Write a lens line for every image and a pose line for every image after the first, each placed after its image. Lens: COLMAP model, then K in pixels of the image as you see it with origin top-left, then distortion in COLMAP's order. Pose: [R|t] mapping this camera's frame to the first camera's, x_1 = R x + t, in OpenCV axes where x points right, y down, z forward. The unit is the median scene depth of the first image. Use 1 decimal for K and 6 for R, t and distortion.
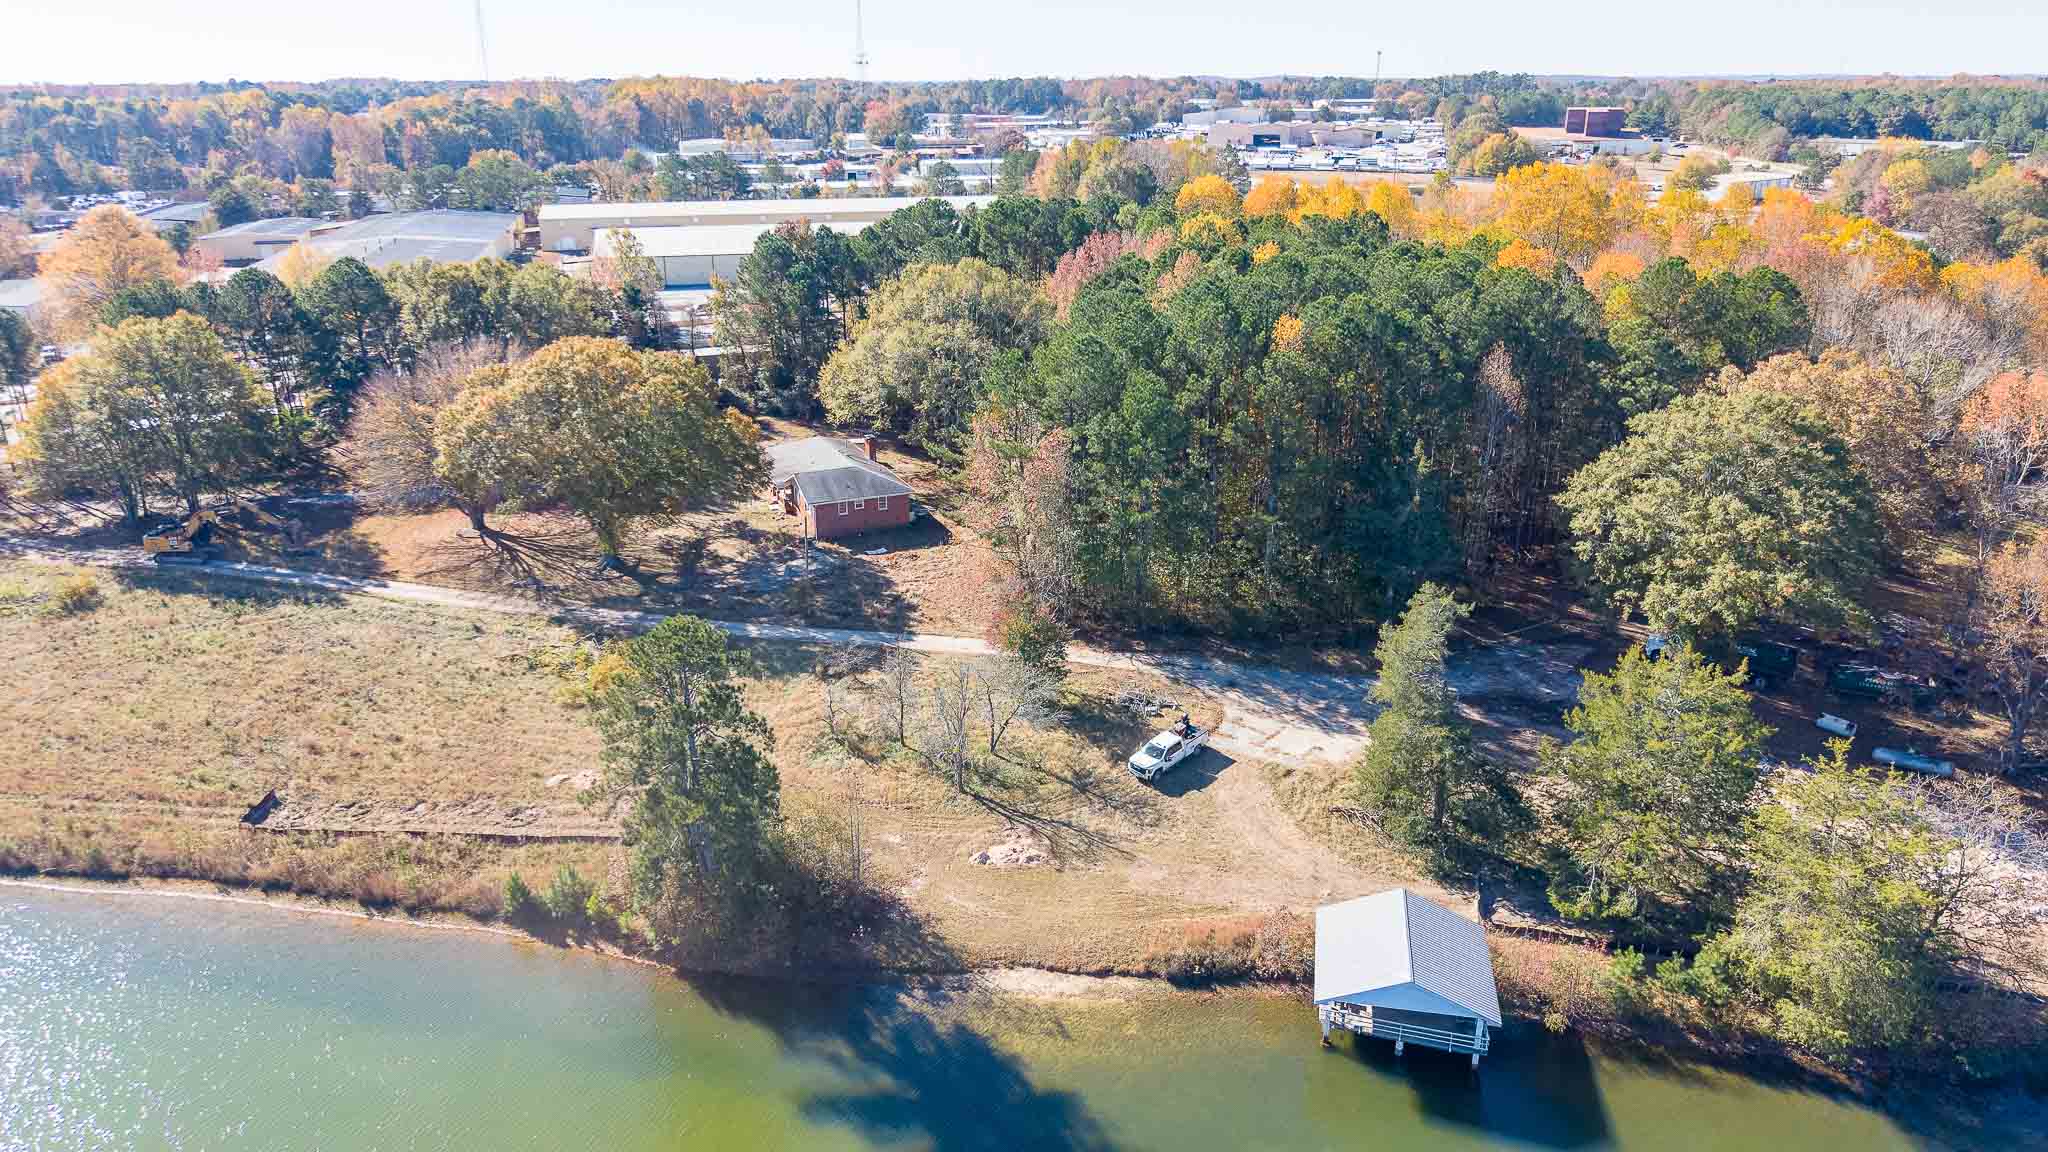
lens RADIAL K [[1352.8, 0, 1024.0], [0, 1352.8, 576.0], [0, 0, 1]] dist [-0.000853, -0.001589]
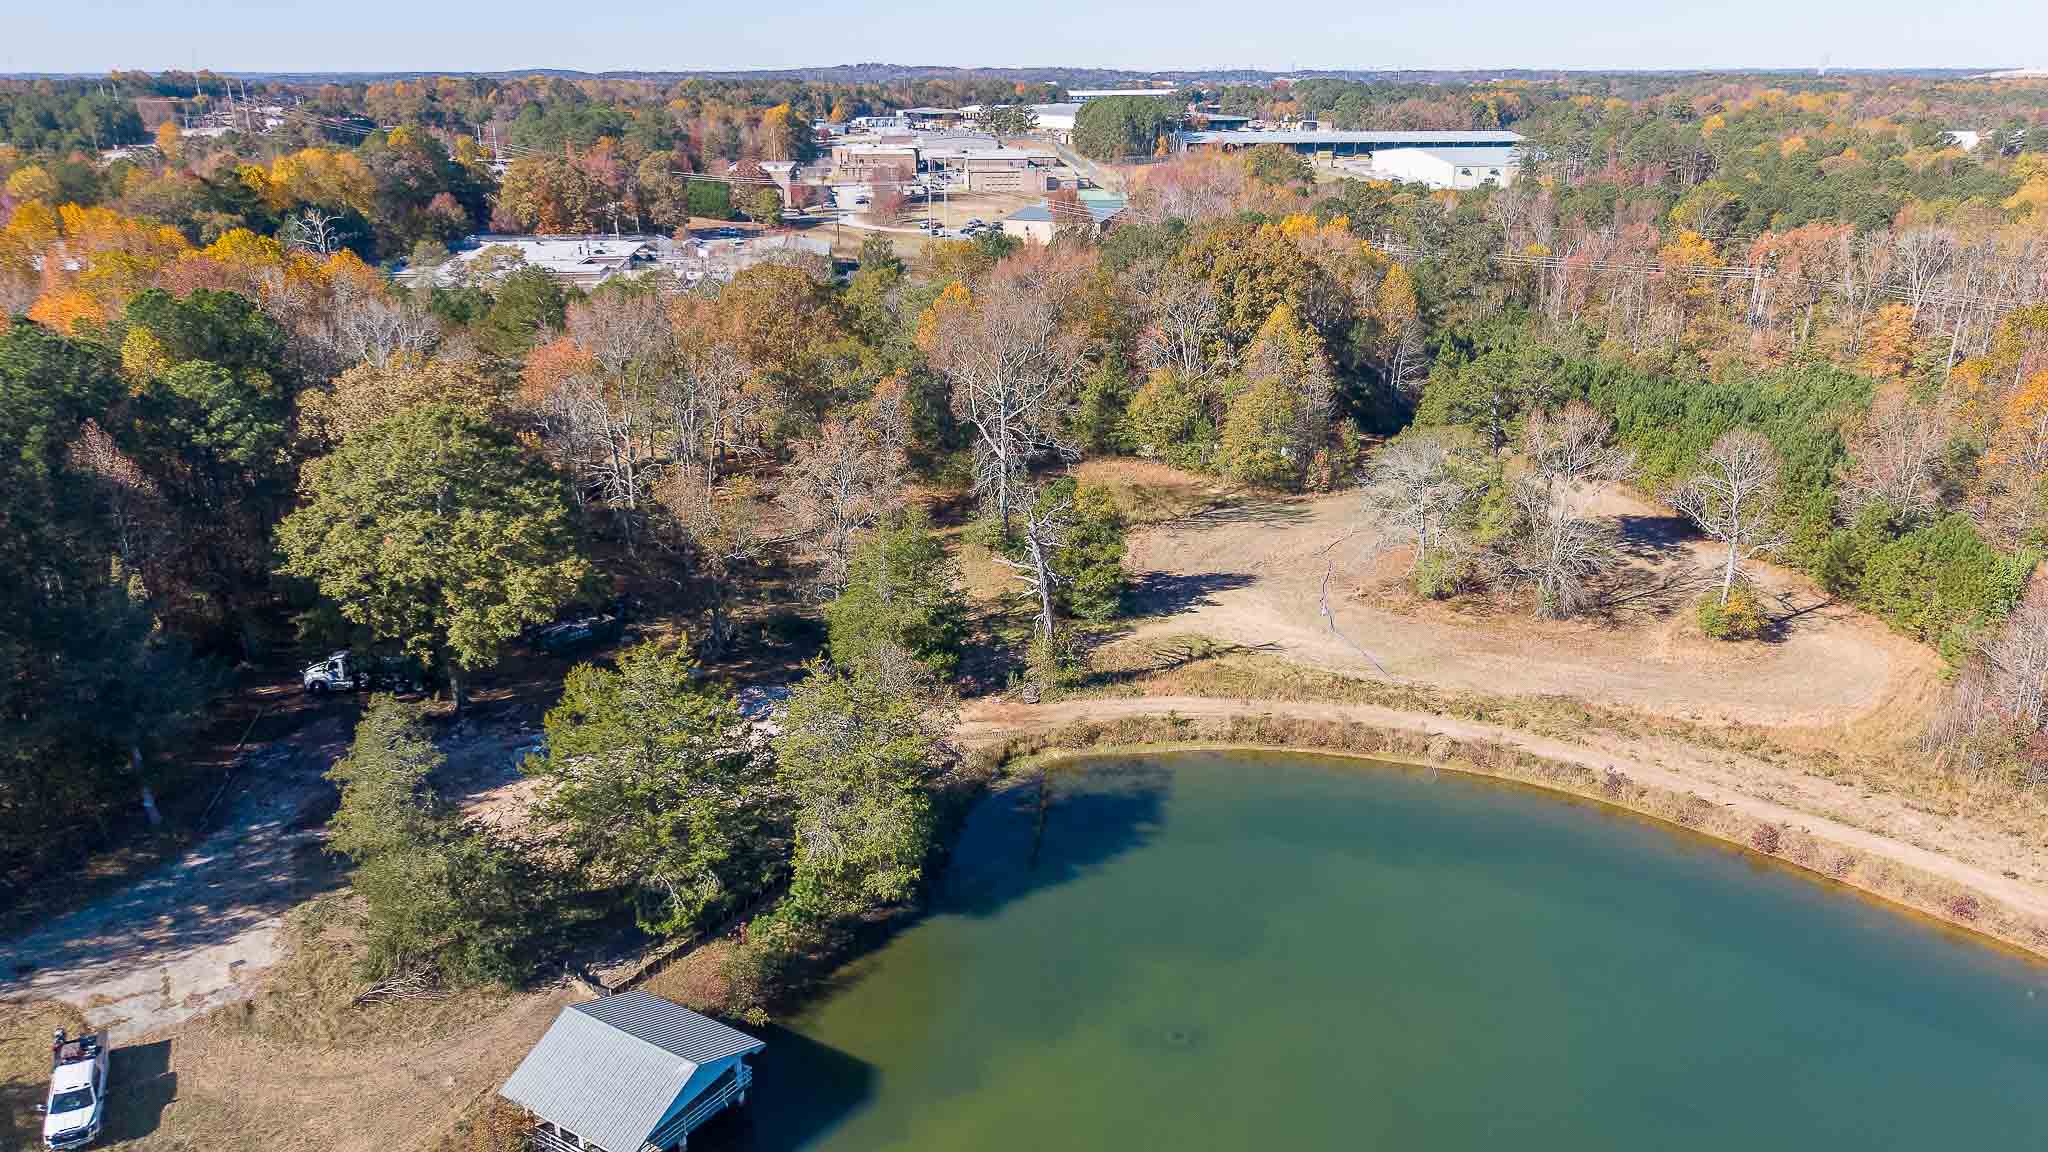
lens RADIAL K [[1352.8, 0, 1024.0], [0, 1352.8, 576.0], [0, 0, 1]] dist [-0.000853, -0.001589]
pose [[0.313647, -0.319873, 0.894040, -0.270824], [0.317425, 0.922703, 0.218770, -0.106712], [-0.894912, 0.215174, 0.390939, 0.261805]]
